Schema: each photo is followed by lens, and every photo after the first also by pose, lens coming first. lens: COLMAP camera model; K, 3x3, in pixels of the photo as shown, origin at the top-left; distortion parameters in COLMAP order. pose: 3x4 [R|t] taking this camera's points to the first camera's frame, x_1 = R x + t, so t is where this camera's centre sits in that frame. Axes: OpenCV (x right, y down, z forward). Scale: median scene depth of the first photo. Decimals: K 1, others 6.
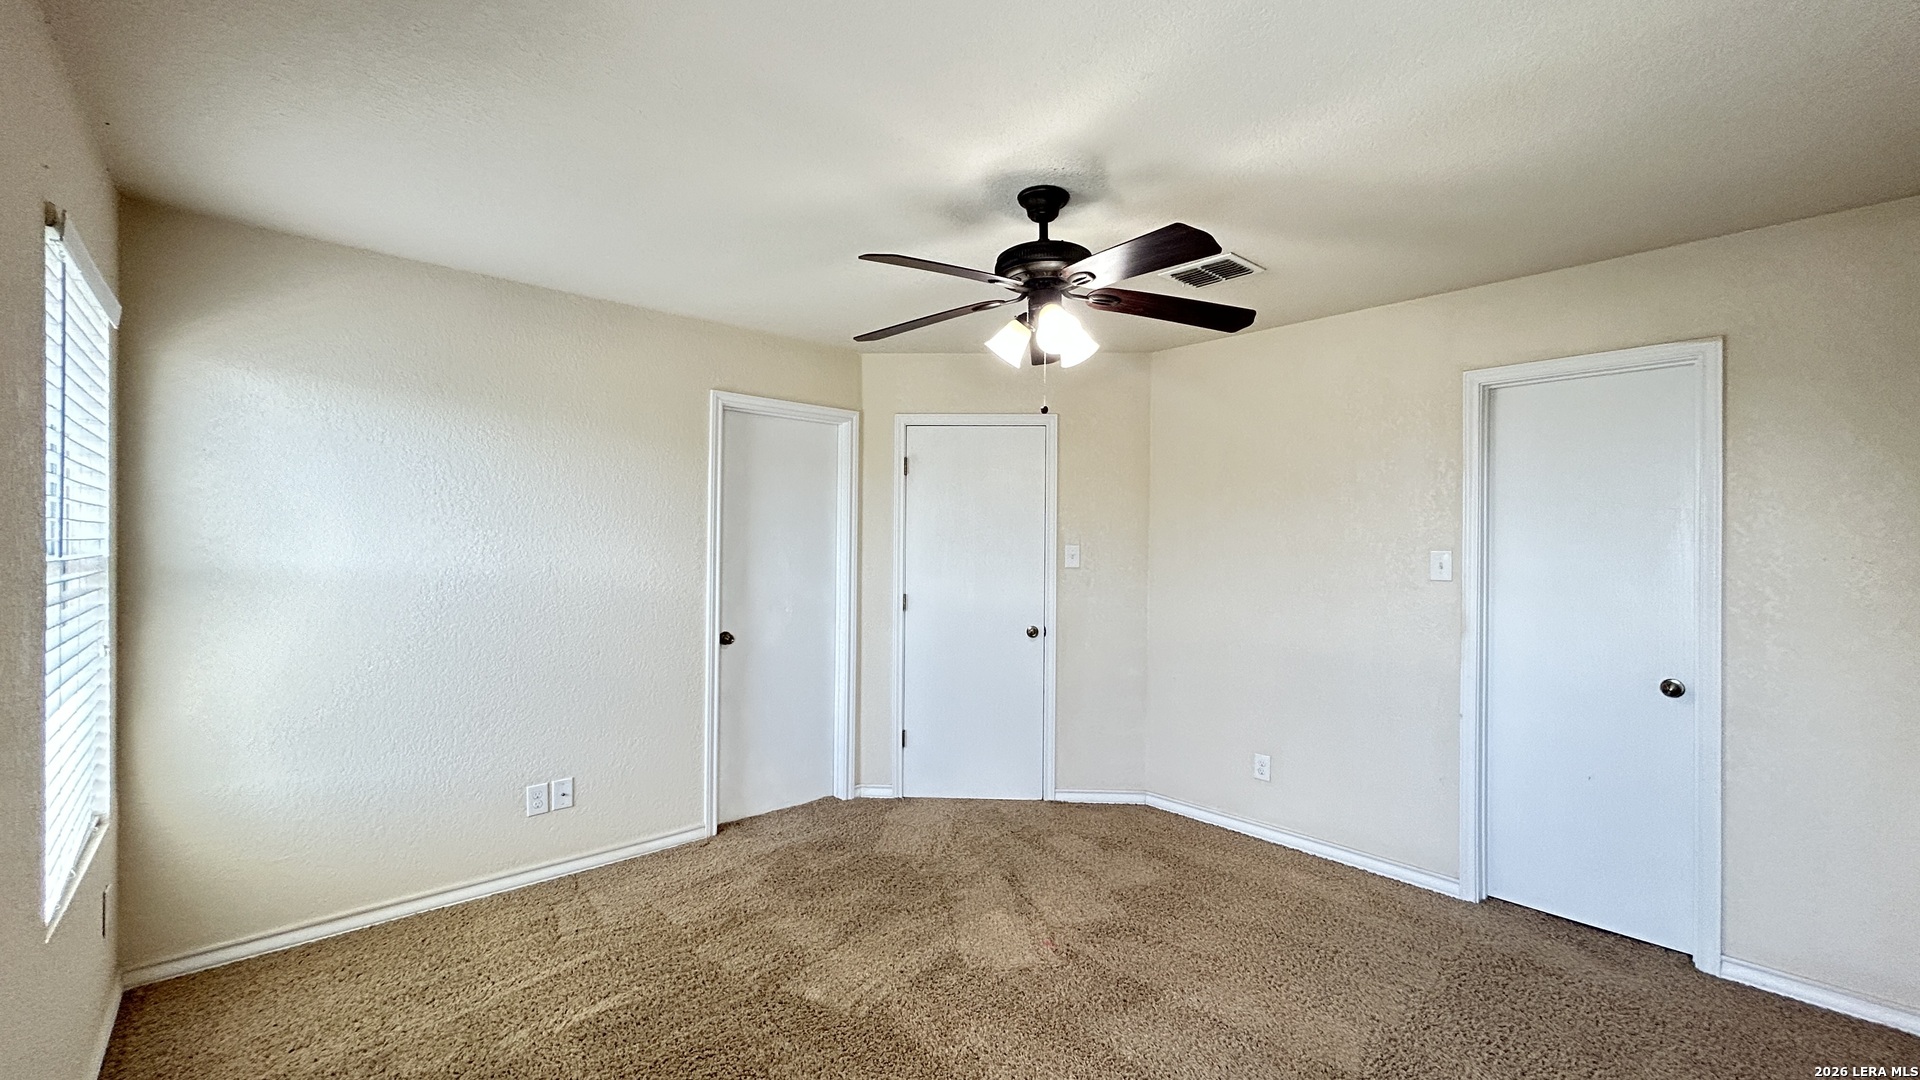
lens RADIAL K [[772.2, 0, 956.5], [0, 772.2, 542.4], [0, 0, 1]] dist [-0.002544, 0.001776]
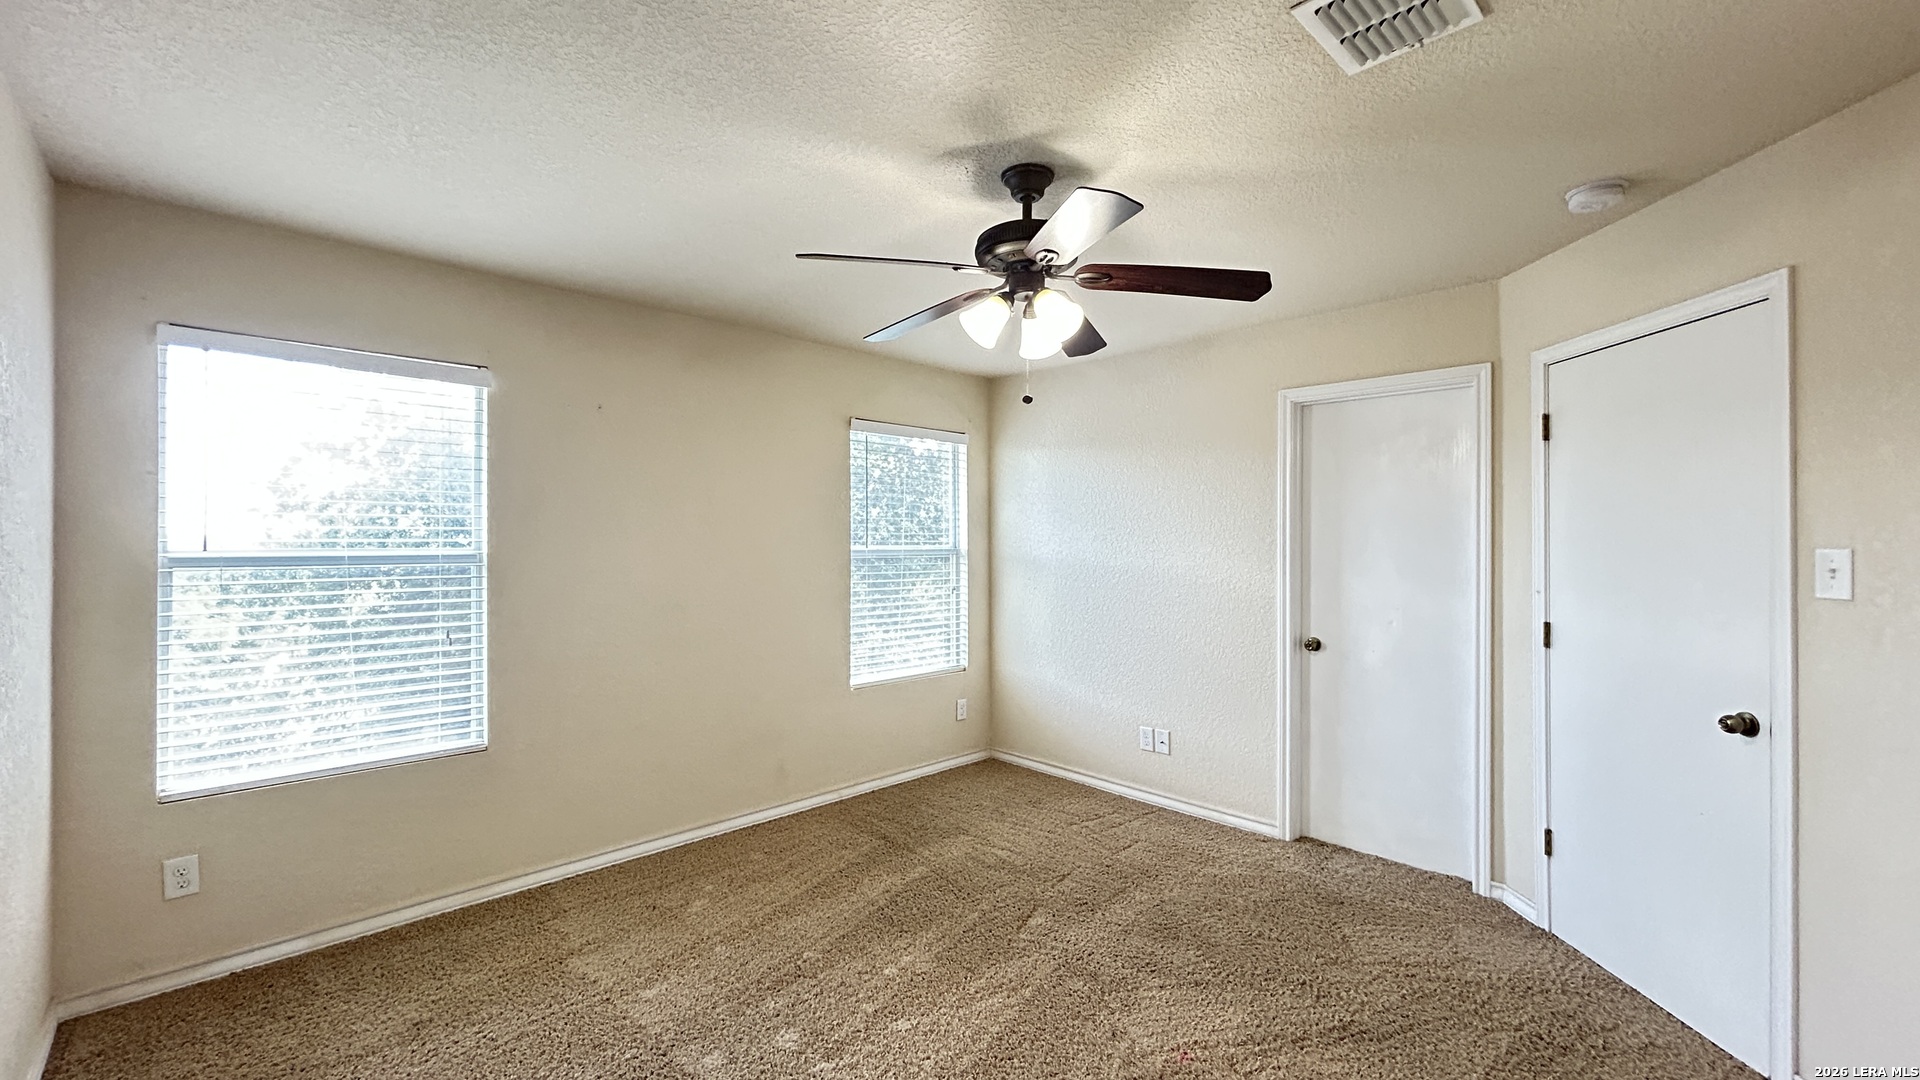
lens RADIAL K [[772.2, 0, 963.4], [0, 772.2, 549.4], [0, 0, 1]] dist [-0.002544, 0.001776]
pose [[0.031285, 0.004030, -0.999502, 0.663171], [-0.001387, 0.999991, 0.003989, 0.003571], [0.999510, 0.001262, 0.031290, 0.559205]]
